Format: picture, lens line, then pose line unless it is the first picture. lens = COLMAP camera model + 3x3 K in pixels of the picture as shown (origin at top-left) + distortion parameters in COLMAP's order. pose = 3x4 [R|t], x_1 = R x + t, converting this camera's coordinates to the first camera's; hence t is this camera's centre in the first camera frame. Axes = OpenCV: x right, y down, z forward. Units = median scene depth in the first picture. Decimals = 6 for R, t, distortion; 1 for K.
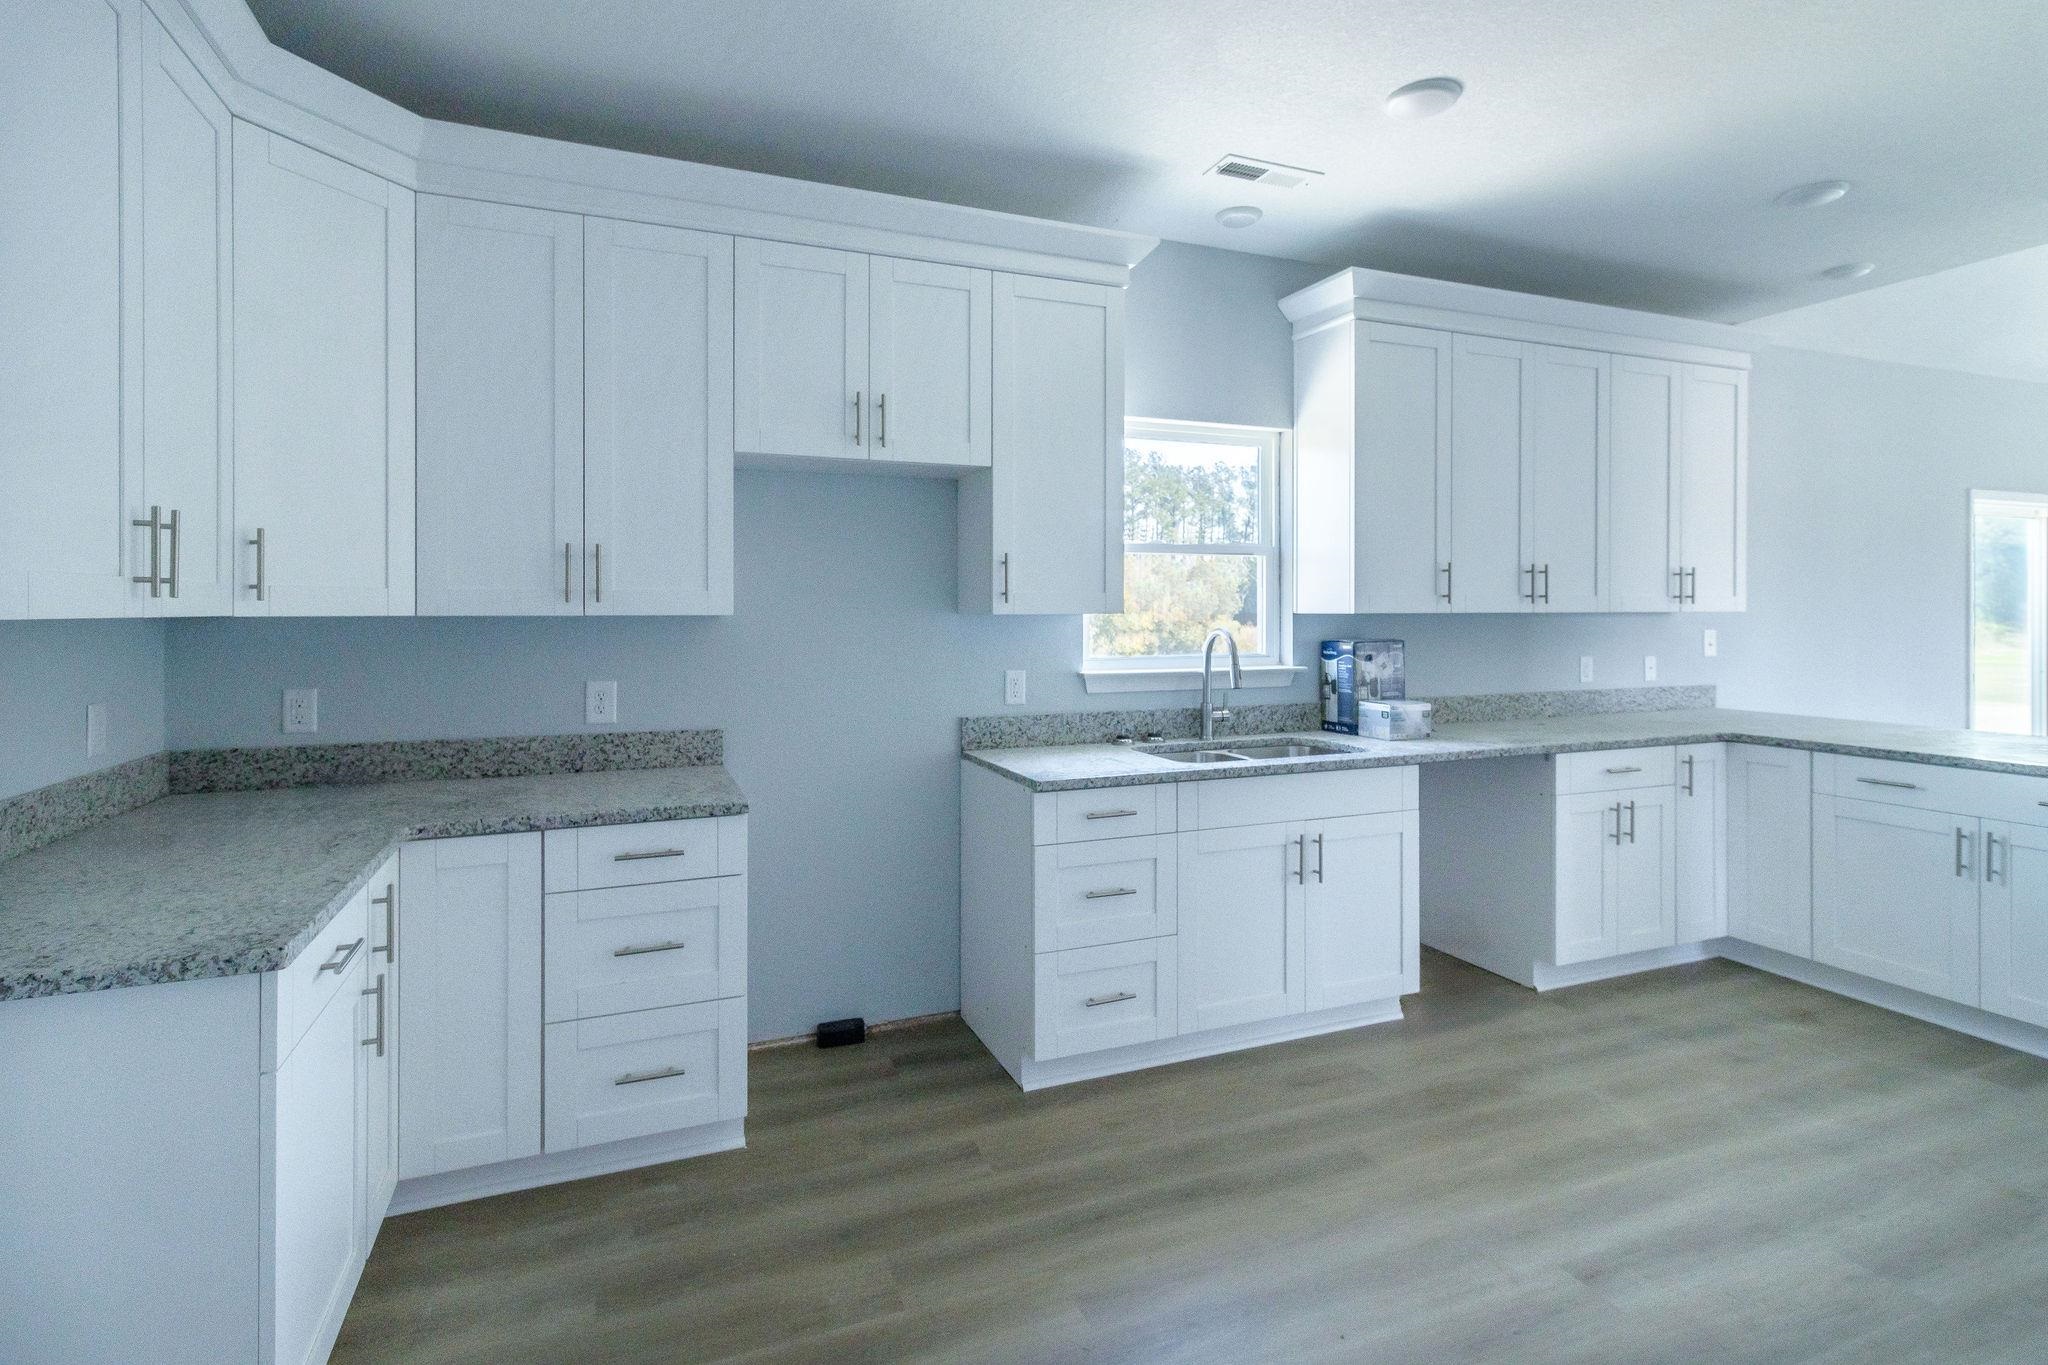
lens RADIAL K [[968.8, 0, 1015.1], [0, 968.8, 614.5], [0, 0, 1]] dist [-0.001180, 0.000041]
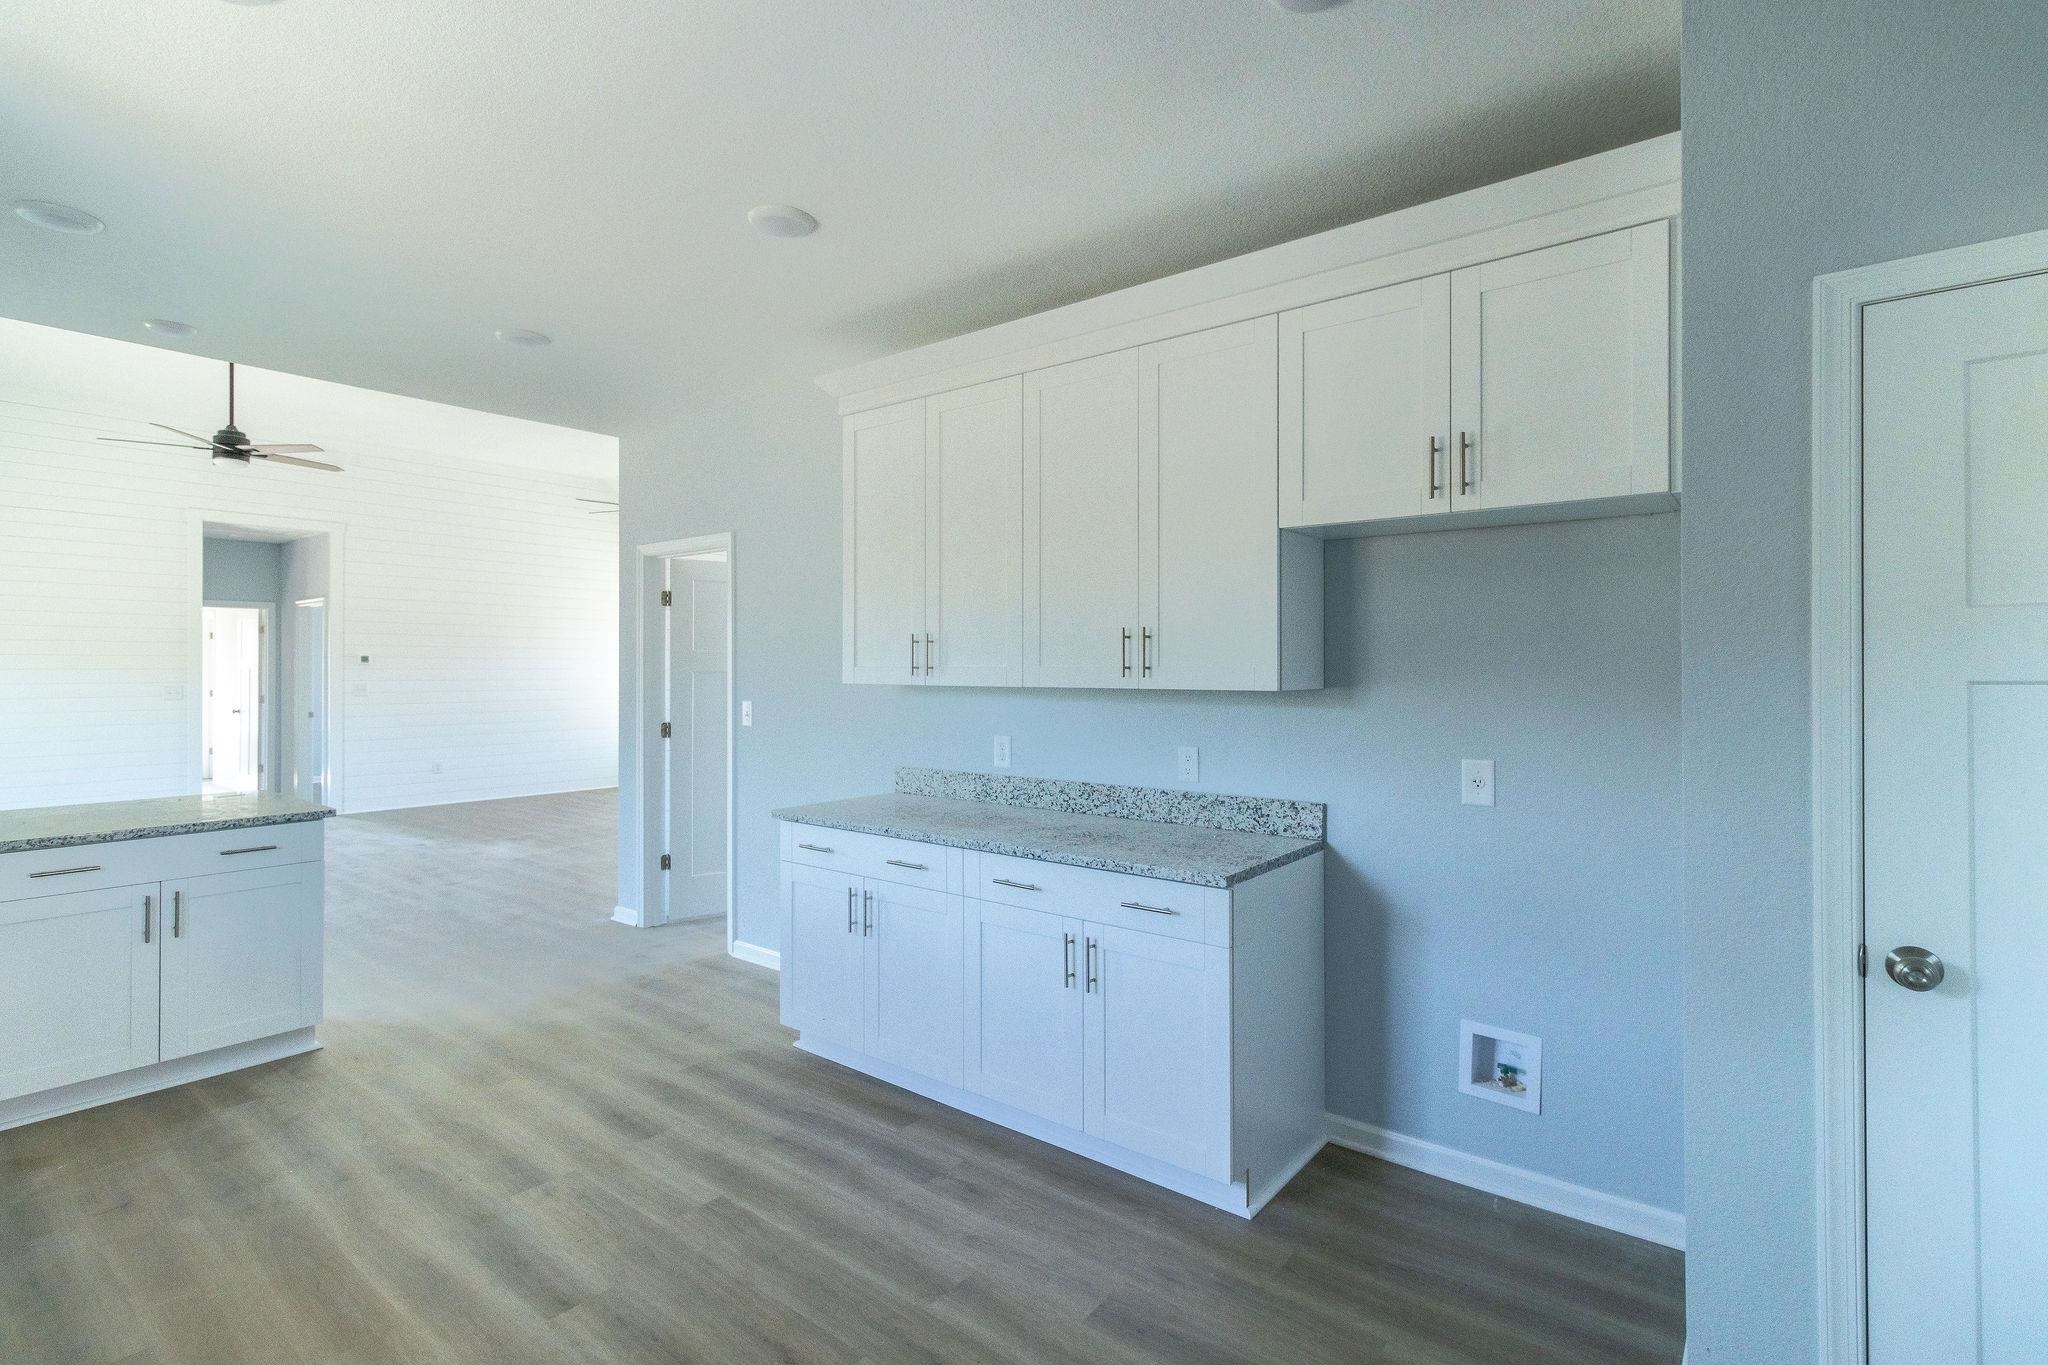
lens RADIAL K [[974.6, 0, 1025.0], [0, 974.6, 665.8], [0, 0, 1]] dist [0.001214, -0.000137]
pose [[-0.504485, 0.004996, 0.863406, -0.410093], [0.002975, 0.999987, -0.004048, -0.017842], [-0.863415, 0.000526, -0.504494, 0.729480]]
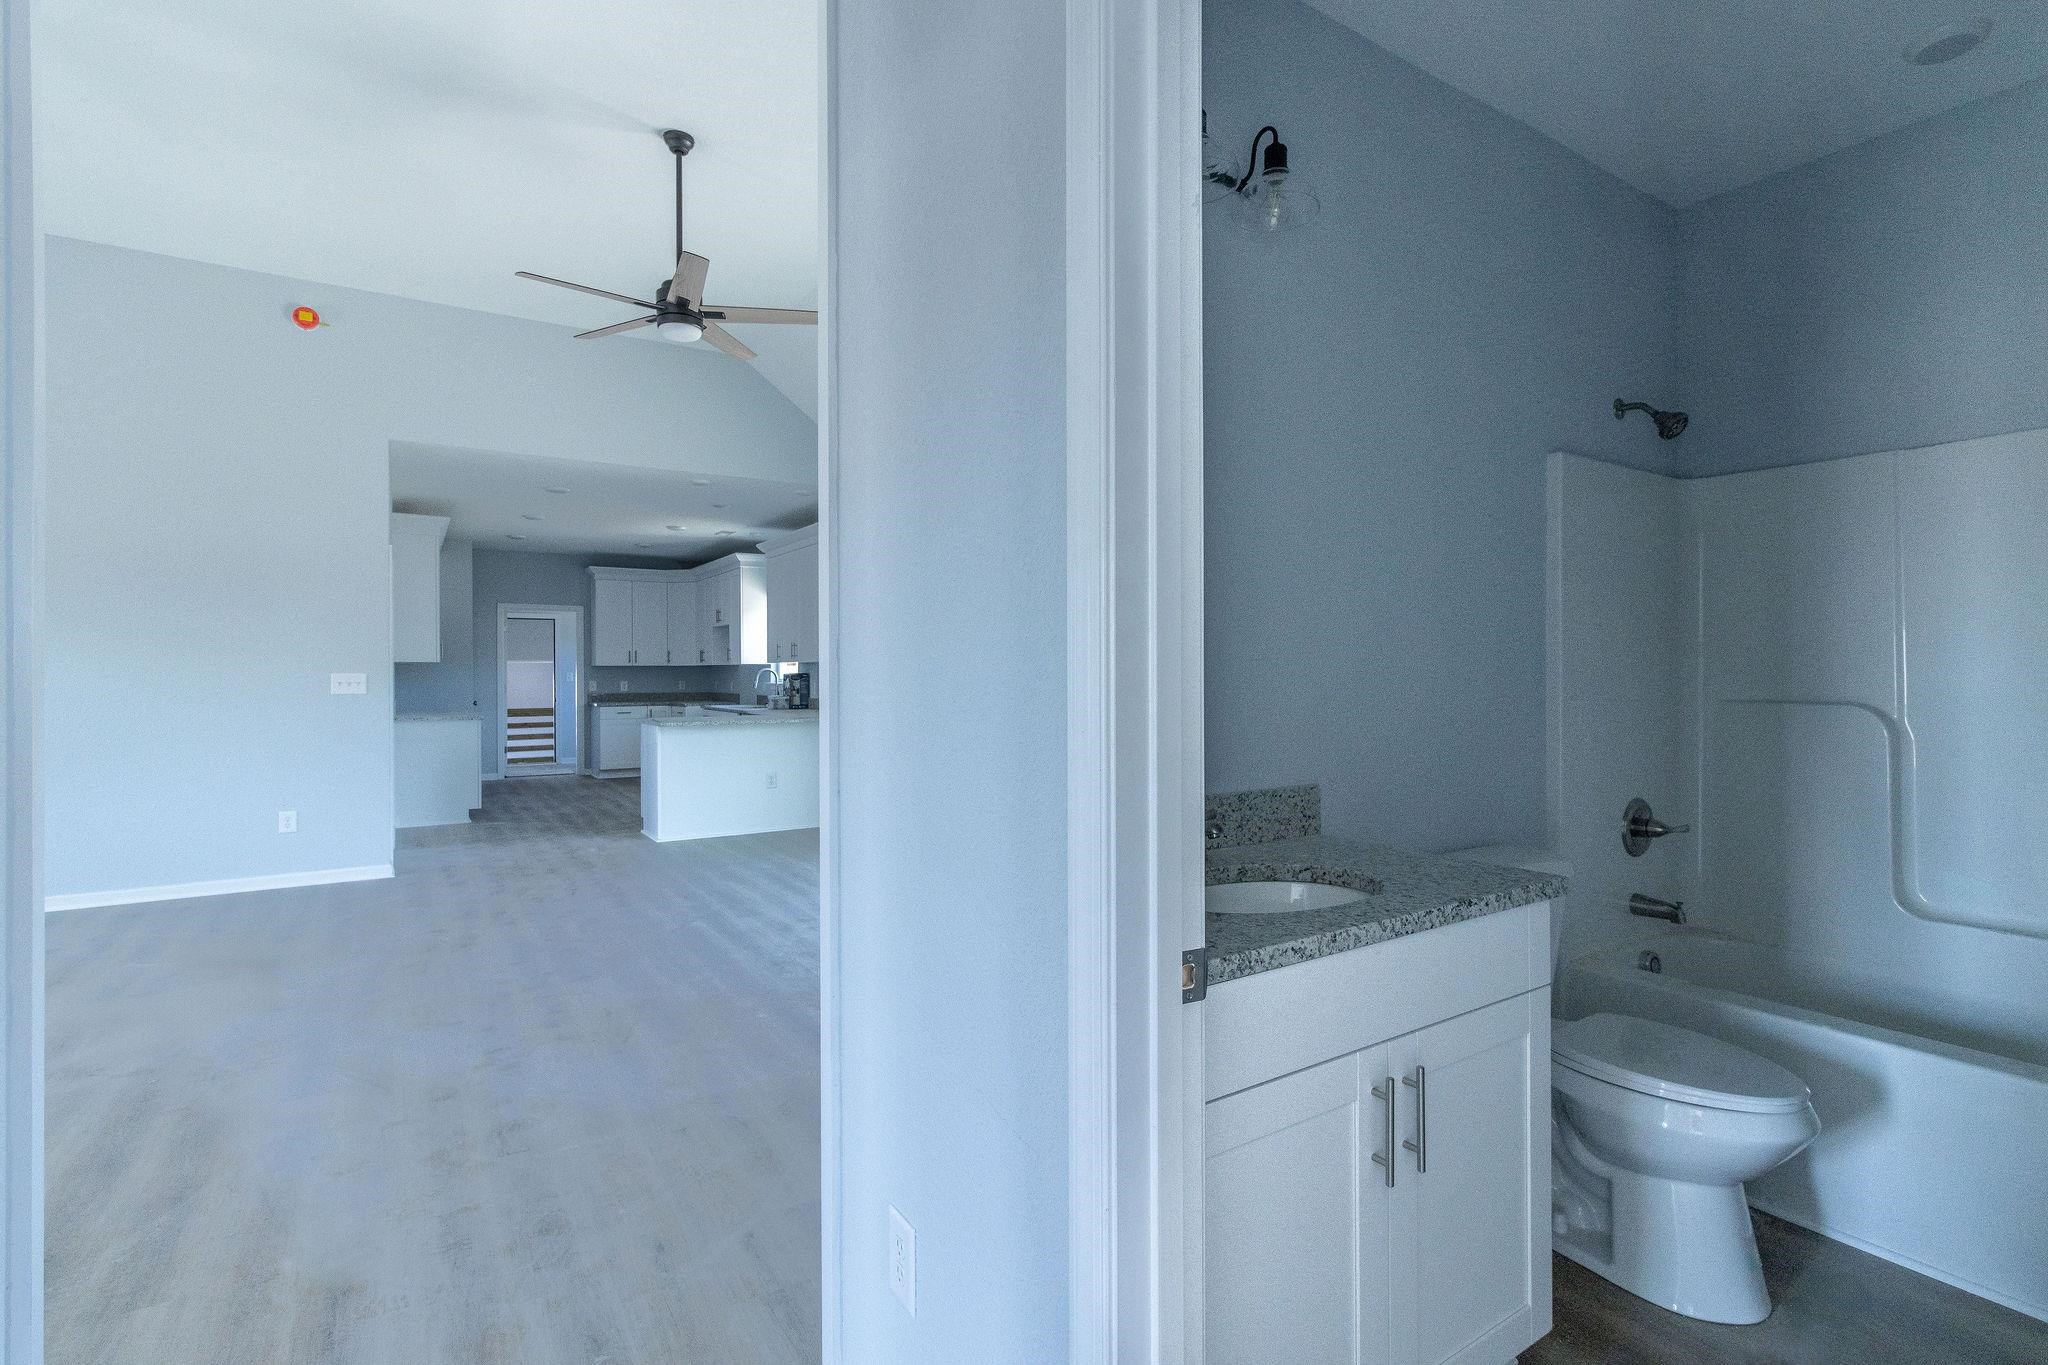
lens RADIAL K [[974.3, 0, 1036.4], [0, 974.3, 675.7], [0, 0, 1]] dist [0.001168, 0.000553]
pose [[0.206564, 0.004437, -0.978423, 3.816190], [0.000674, 0.999989, 0.004677, 0.025062], [0.978433, -0.001626, 0.206559, 1.362292]]
